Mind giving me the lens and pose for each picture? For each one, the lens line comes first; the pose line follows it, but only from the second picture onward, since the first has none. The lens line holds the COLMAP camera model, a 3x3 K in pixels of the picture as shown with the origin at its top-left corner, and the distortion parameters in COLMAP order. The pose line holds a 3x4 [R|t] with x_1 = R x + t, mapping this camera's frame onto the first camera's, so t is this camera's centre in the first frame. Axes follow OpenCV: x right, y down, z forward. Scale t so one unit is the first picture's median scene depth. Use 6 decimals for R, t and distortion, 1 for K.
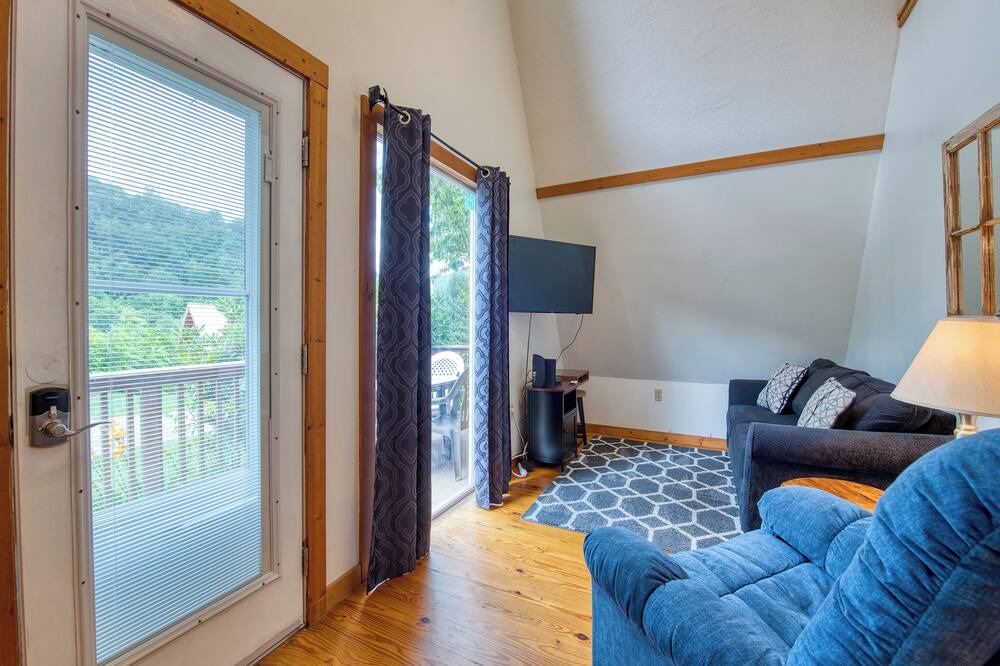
lens RADIAL K [[409.0, 0, 498.6], [0, 409.0, 328.7], [0, 0, 1]] dist [-0.018535, -0.000183]
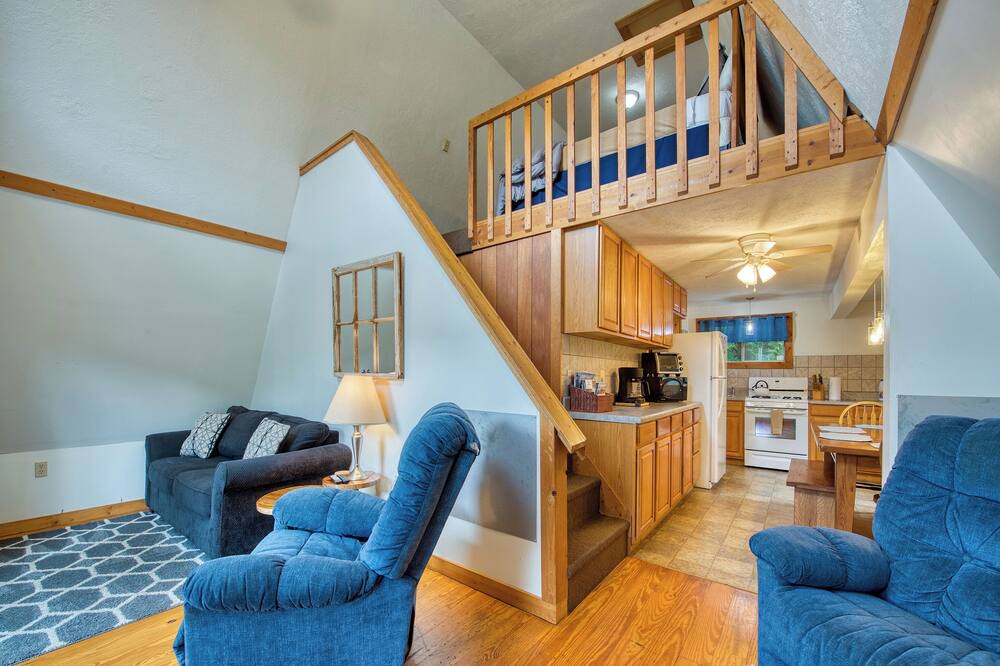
lens RADIAL K [[401.6, 0, 501.0], [0, 401.6, 377.3], [0, 0, 1]] dist [-0.000101, -0.000020]
pose [[0.181001, -0.001547, 0.983482, -0.315601], [0.012198, 0.999925, -0.000672, -0.000871], [-0.983407, 0.012118, 0.181007, 0.006845]]
